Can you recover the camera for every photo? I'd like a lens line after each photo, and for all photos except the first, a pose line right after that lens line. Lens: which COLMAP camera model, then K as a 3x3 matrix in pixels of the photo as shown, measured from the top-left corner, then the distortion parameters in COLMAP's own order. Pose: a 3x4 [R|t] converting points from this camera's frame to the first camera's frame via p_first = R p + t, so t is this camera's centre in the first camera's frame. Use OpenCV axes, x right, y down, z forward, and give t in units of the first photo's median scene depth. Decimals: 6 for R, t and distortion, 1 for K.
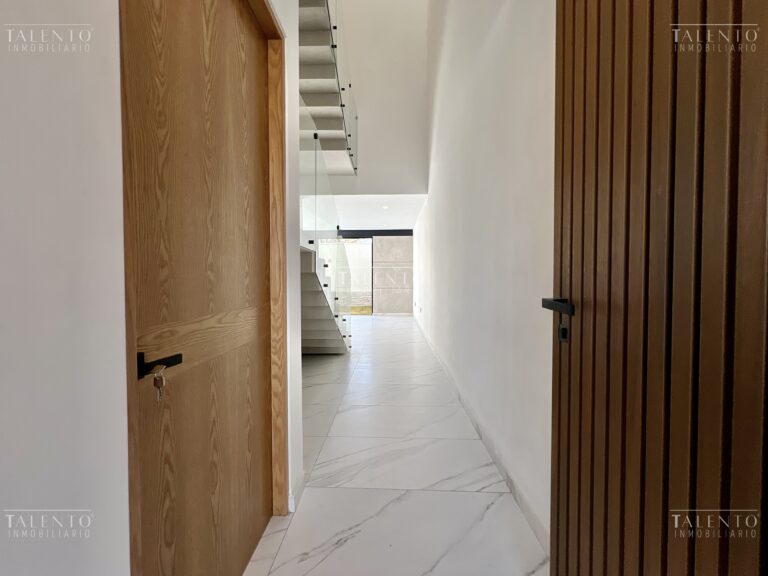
lens RADIAL K [[312.1, 0, 380.9], [0, 312.1, 286.5], [0, 0, 1]] dist [-0.001412, 0.000123]
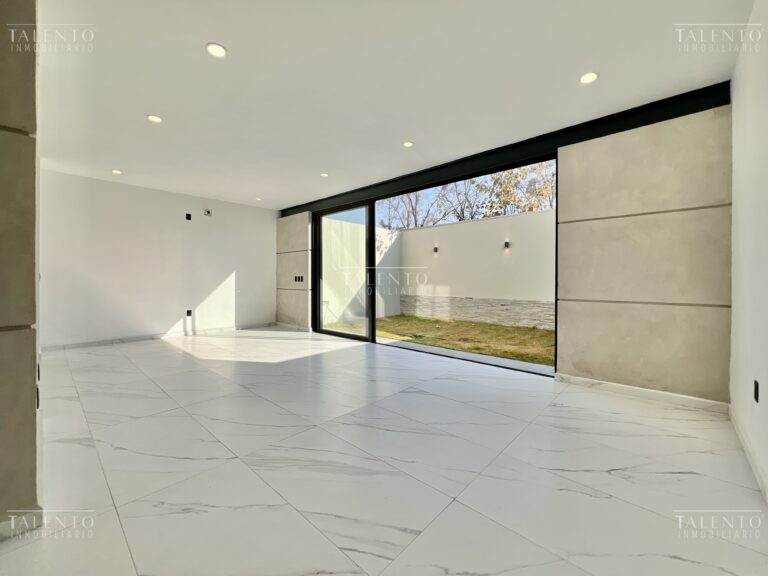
lens RADIAL K [[310.6, 0, 383.0], [0, 310.6, 282.4], [0, 0, 1]] dist [0.001093, 0.000236]
pose [[0.754436, 0.007846, -0.656327, 0.084269], [-0.017916, 0.999802, -0.008641, -0.014670], [0.656129, 0.018278, 0.754427, 0.967286]]
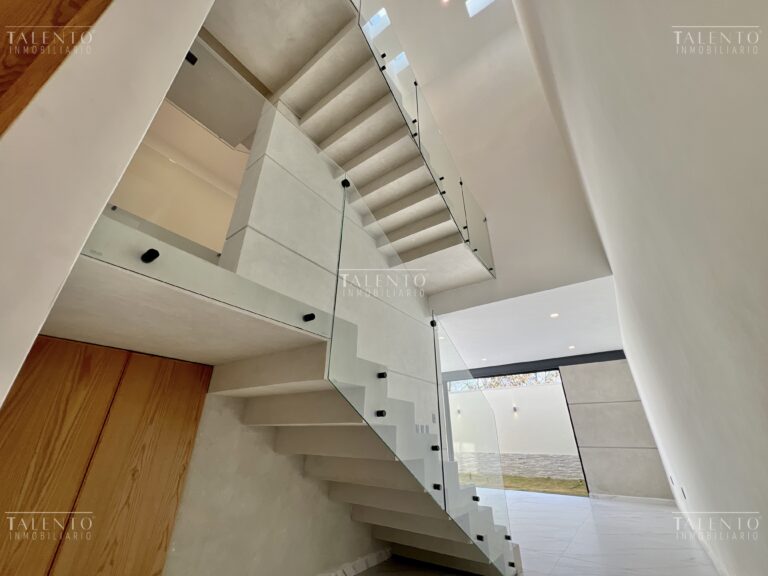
lens RADIAL K [[312.1, 0, 380.9], [0, 312.1, 286.5], [0, 0, 1]] dist [-0.001412, 0.000123]
pose [[0.827640, -0.242997, -0.505929, 0.066979], [-0.019940, 0.888118, -0.459183, 0.021560], [0.560905, 0.390126, 0.730197, 0.254558]]
